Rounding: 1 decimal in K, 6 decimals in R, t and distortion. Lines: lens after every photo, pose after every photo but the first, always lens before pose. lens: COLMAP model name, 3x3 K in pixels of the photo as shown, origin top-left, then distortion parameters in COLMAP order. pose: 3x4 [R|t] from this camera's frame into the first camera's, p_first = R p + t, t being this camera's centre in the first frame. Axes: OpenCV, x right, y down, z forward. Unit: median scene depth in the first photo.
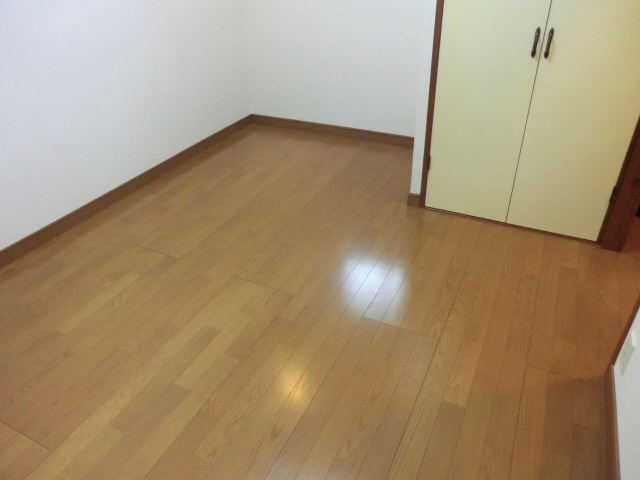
lens RADIAL K [[463.2, 0, 330.8], [0, 463.2, 231.0], [0, 0, 1]] dist [-0.084523, 0.104652]
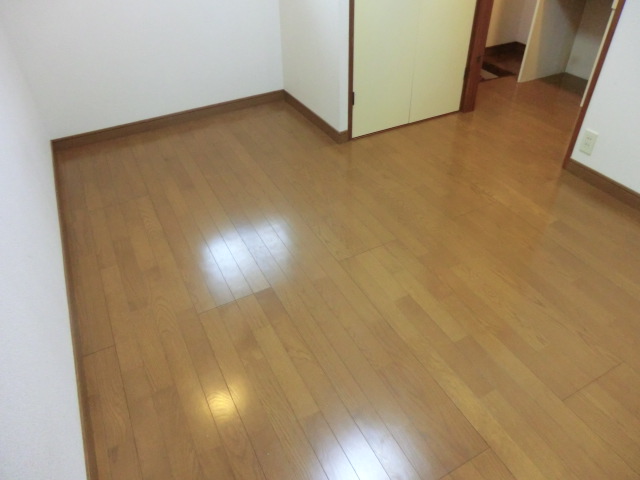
lens RADIAL K [[463.2, 0, 330.8], [0, 463.2, 231.0], [0, 0, 1]] dist [-0.084523, 0.104652]
pose [[0.585755, -0.493998, 0.642540, -0.798838], [0.437146, 0.860144, 0.262784, -0.214761], [-0.682492, 0.126957, 0.719783, 0.306816]]
